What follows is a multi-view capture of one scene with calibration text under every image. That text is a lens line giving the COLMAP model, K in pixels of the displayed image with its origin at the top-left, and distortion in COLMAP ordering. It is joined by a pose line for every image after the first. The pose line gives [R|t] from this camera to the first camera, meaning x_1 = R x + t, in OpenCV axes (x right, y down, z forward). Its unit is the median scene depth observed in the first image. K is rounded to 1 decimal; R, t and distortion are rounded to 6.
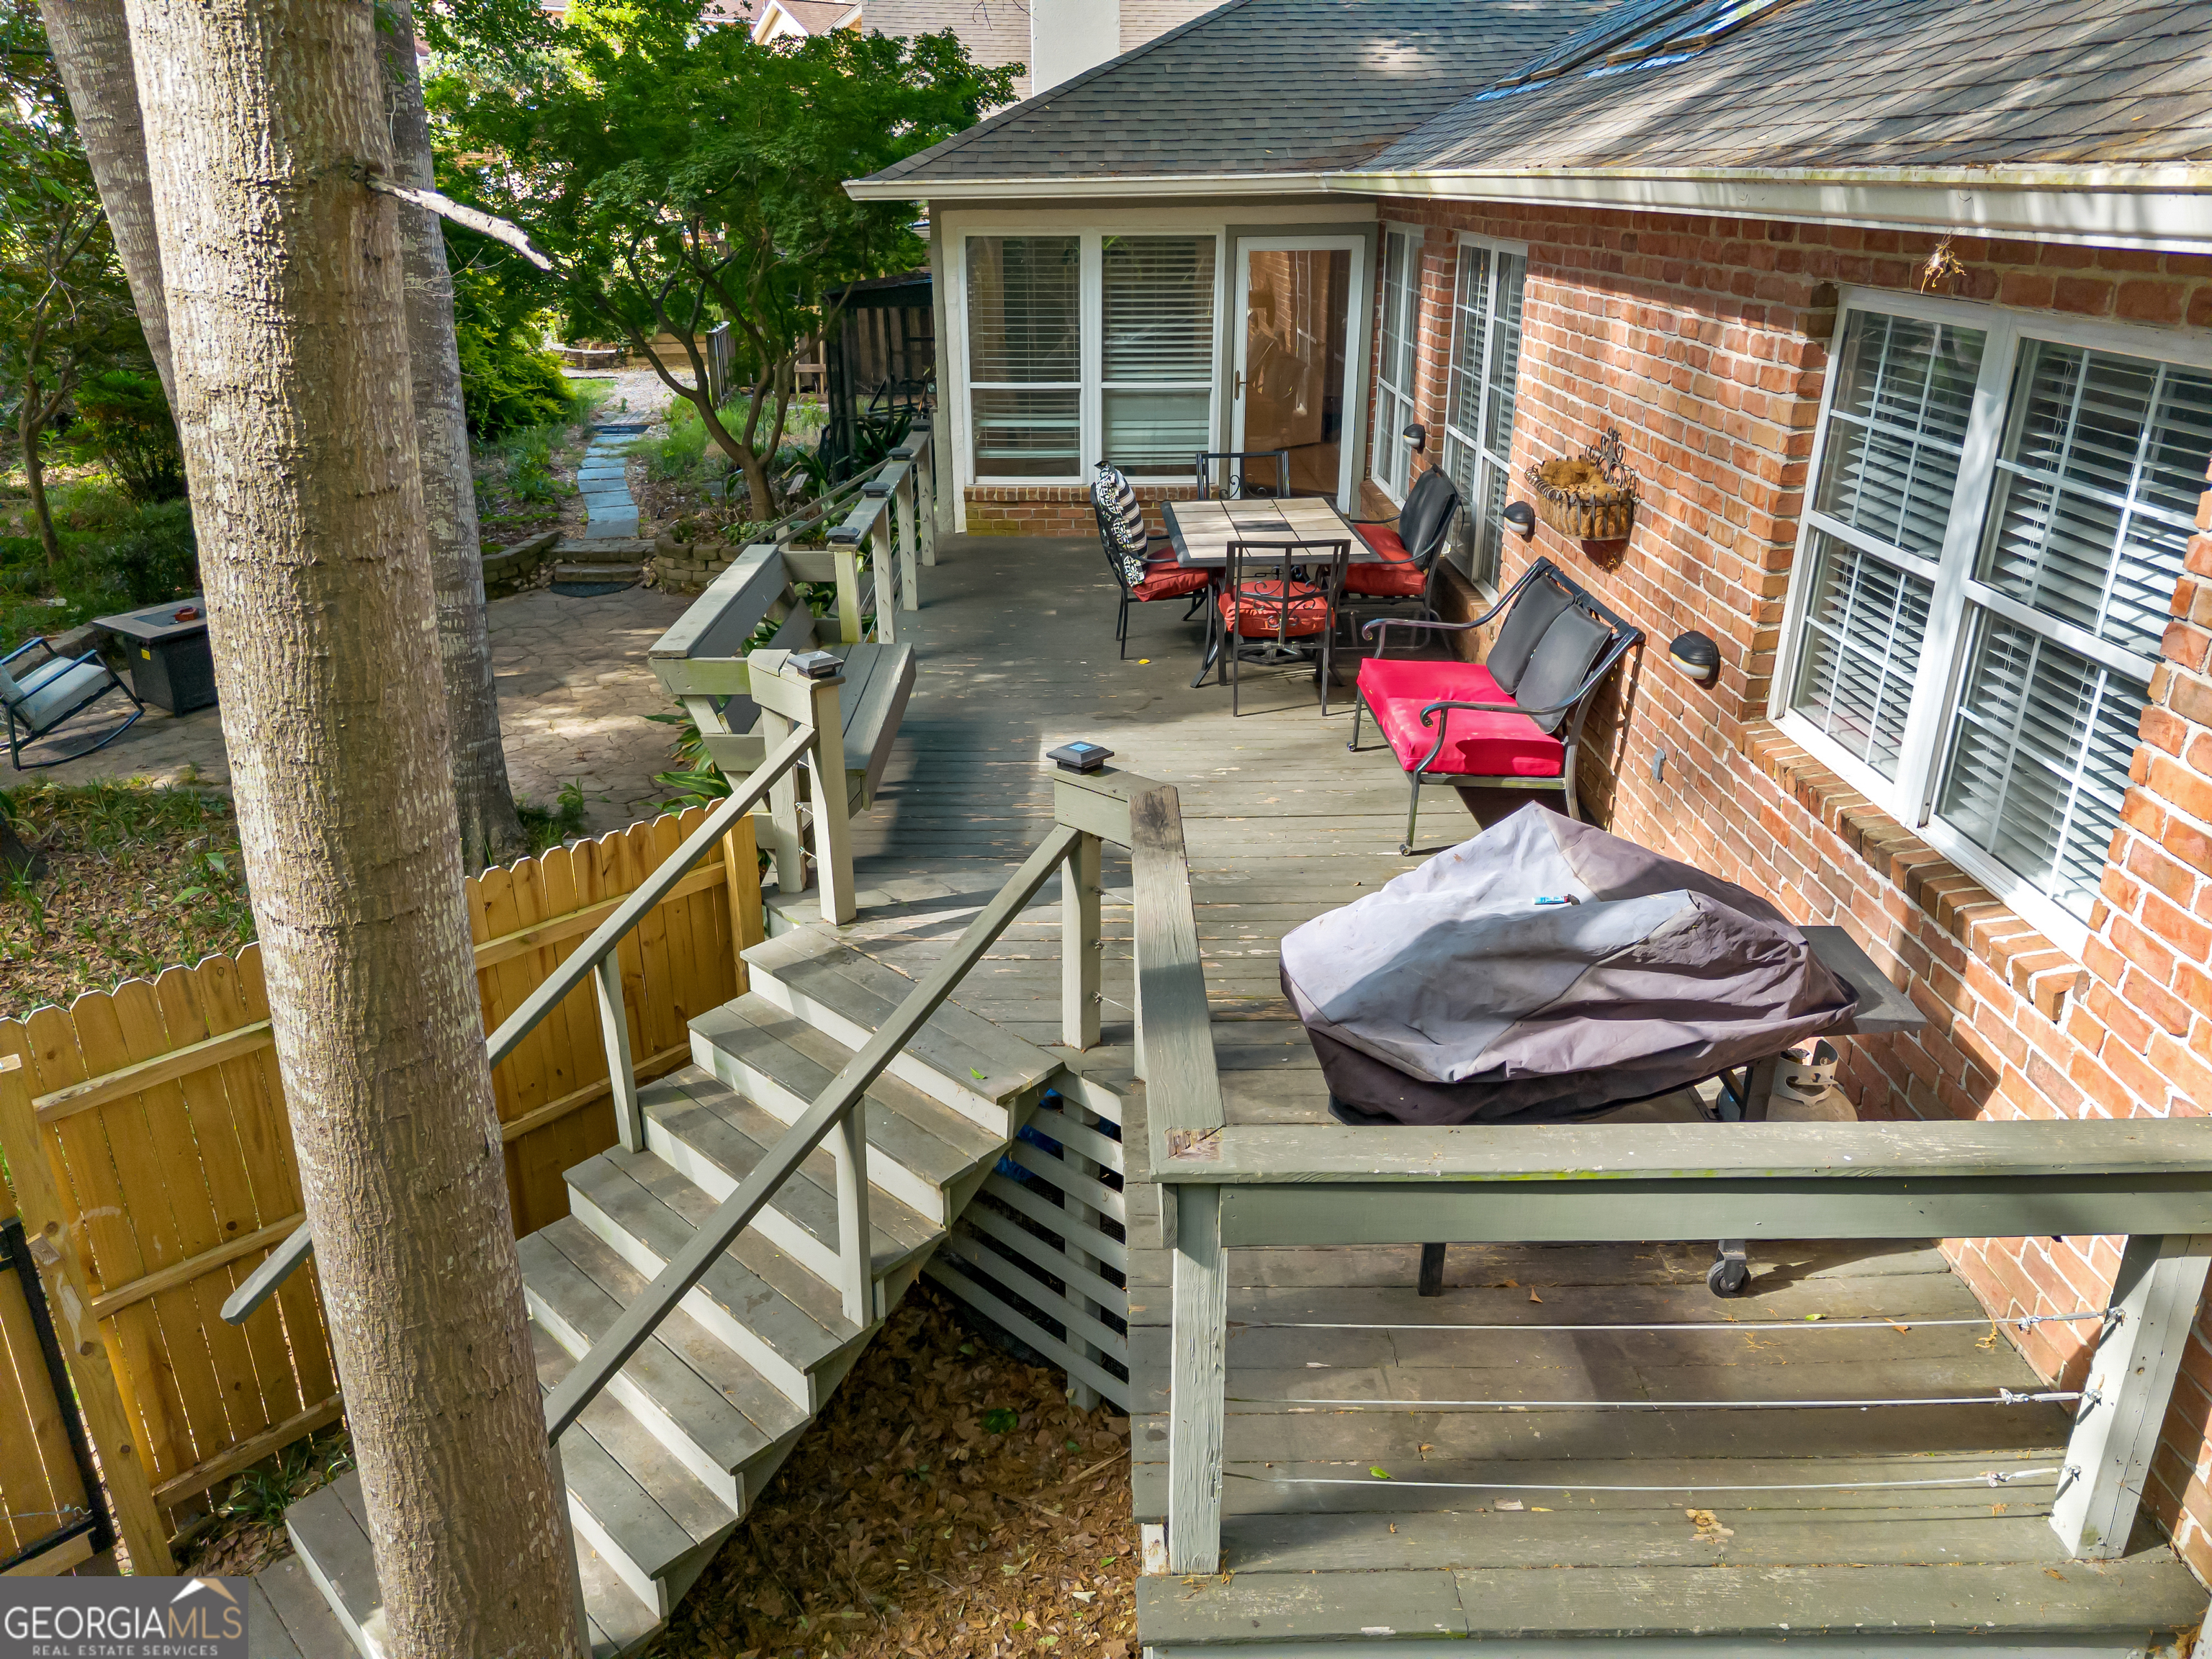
lens RADIAL K [[1571.0, 0, 1099.0], [0, 1571.0, 827.8], [0, 0, 1]] dist [0.060508, -0.062154]
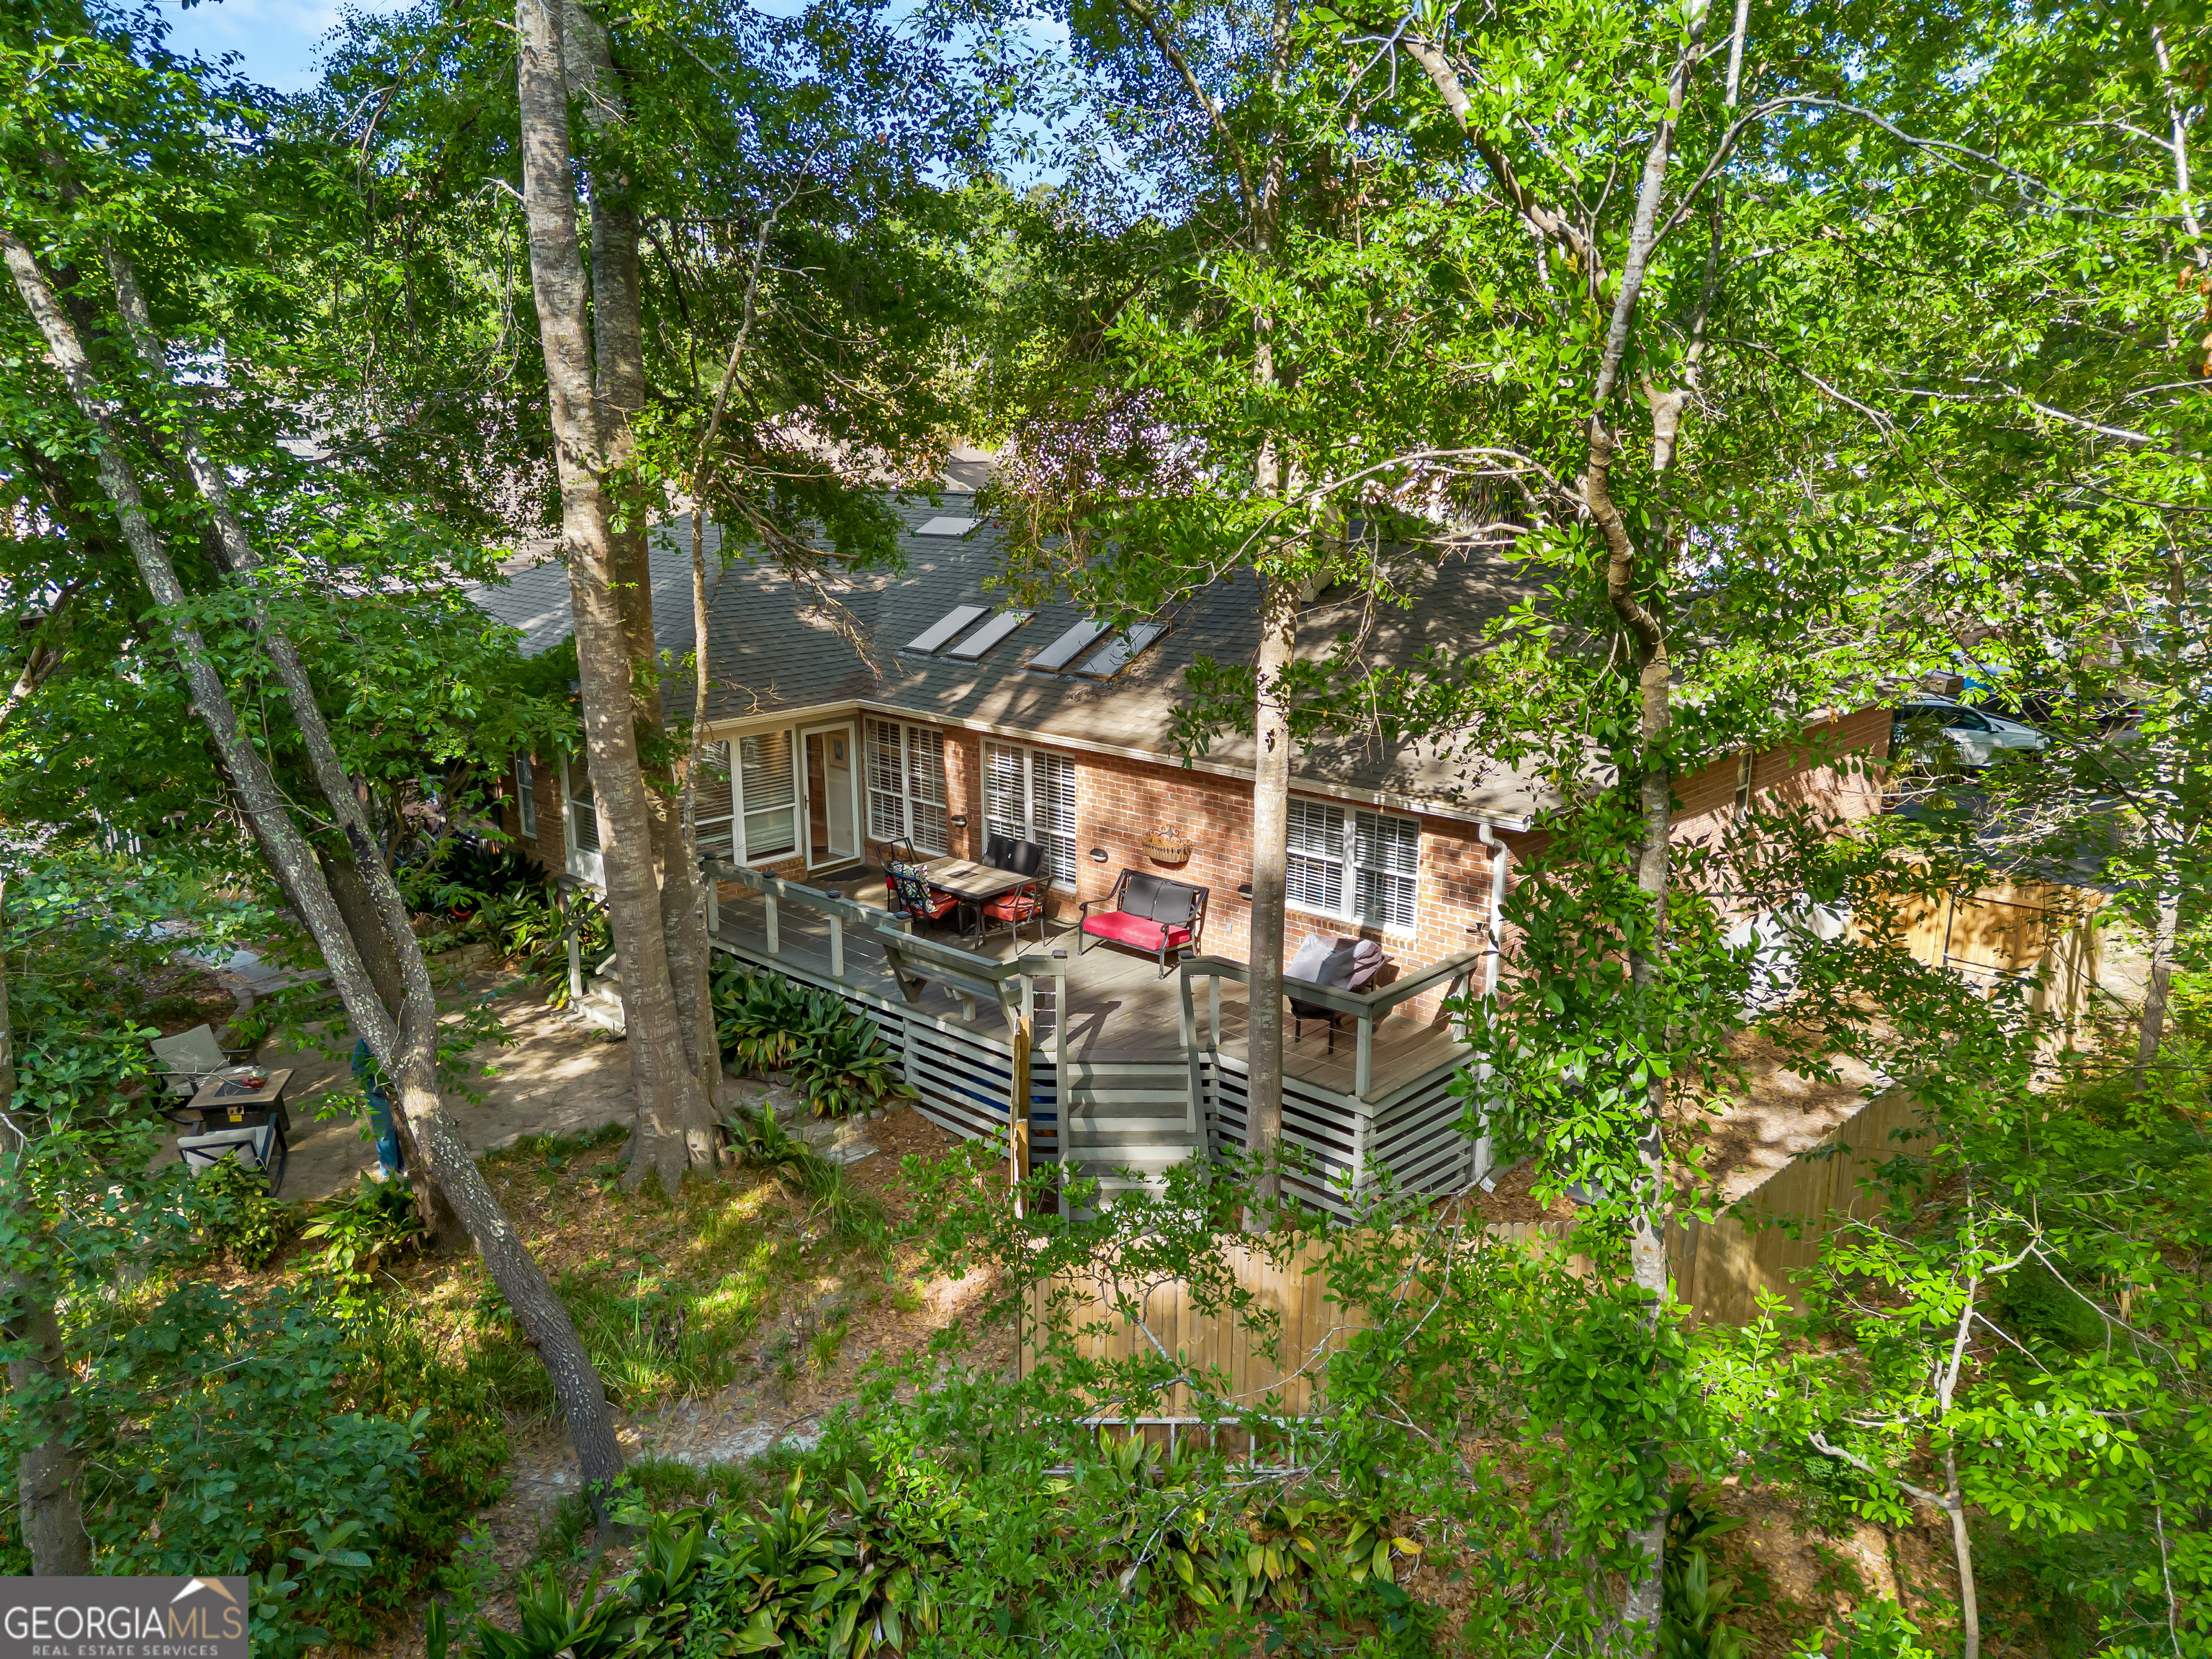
lens RADIAL K [[1571.0, 0, 1099.0], [0, 1571.0, 827.8], [0, 0, 1]] dist [0.060508, -0.062154]
pose [[0.704289, -0.178219, 0.687179, -1.804228], [0.275541, 0.960714, -0.033243, -0.185003], [-0.654258, 0.212759, 0.725727, -1.051642]]
